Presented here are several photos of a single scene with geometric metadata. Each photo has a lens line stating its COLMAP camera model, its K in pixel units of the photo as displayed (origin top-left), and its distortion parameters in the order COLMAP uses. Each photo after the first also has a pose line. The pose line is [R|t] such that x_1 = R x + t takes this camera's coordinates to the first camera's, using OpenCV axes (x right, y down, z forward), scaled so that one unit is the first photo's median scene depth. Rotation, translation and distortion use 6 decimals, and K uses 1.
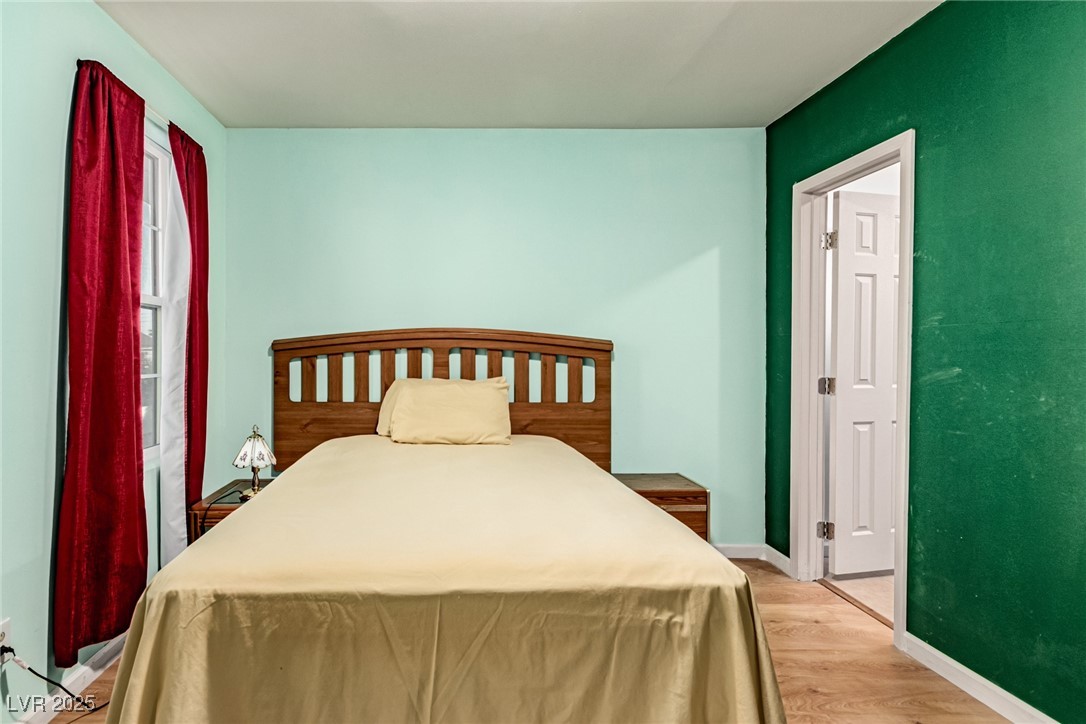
lens RADIAL K [[605.0, 0, 543.0], [0, 605.0, 362.0], [0, 0, 1]] dist [0.003442, 0.002769]
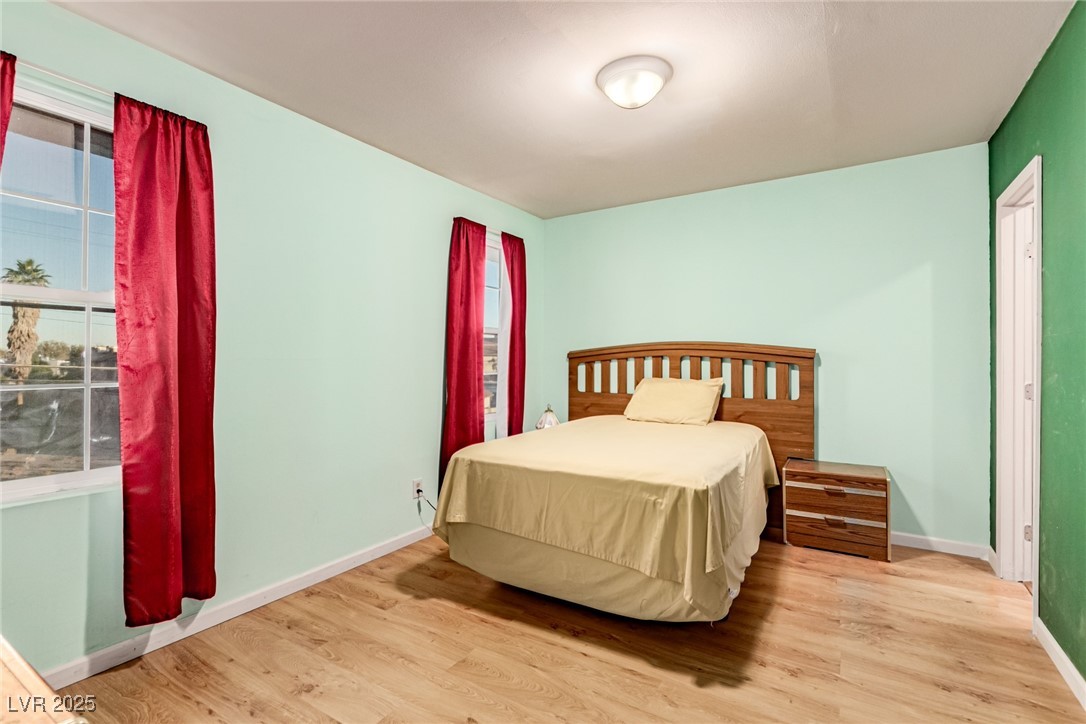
lens RADIAL K [[497.1, 0, 538.8], [0, 497.1, 365.5], [0, 0, 1]] dist [-0.000476, 0.000302]
pose [[0.848000, 0.005647, -0.529966, 0.173210], [-0.006847, 0.999977, -0.000301, 0.000850], [0.529952, 0.003884, 0.848019, -0.125937]]
